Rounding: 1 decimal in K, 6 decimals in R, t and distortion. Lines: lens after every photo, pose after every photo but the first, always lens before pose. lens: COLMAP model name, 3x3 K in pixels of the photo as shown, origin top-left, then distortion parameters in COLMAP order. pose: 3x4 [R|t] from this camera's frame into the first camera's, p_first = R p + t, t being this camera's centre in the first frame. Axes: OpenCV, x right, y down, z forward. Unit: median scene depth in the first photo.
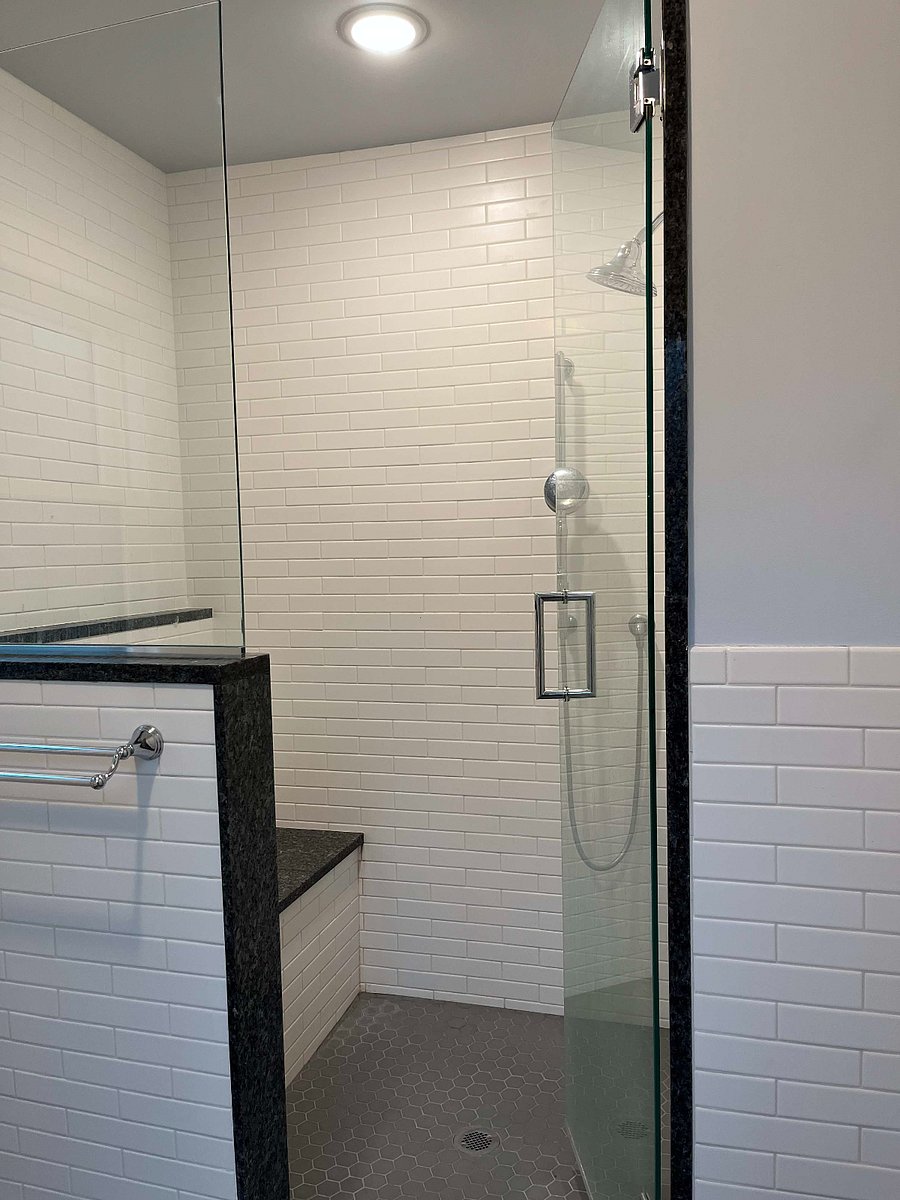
lens RADIAL K [[917.9, 0, 450.1], [0, 917.9, 601.2], [0, 0, 1]] dist [0.055105, -0.057584]
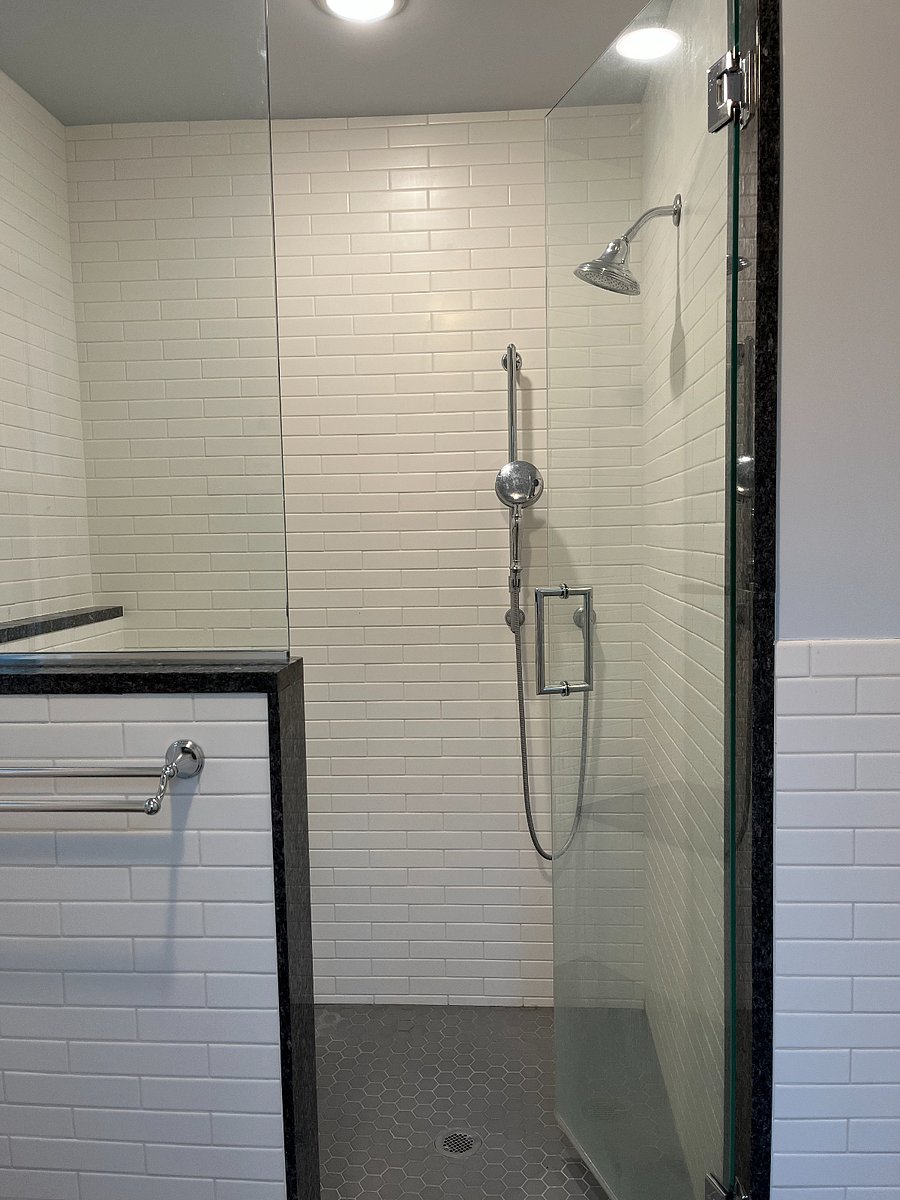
lens RADIAL K [[917.9, 0, 445.0], [0, 917.9, 600.7], [0, 0, 1]] dist [0.055105, -0.057584]
pose [[0.975914, -0.012647, 0.217791, -0.274417], [0.010250, 0.999874, 0.012131, -0.010439], [-0.217917, -0.009606, 0.975920, 0.064422]]
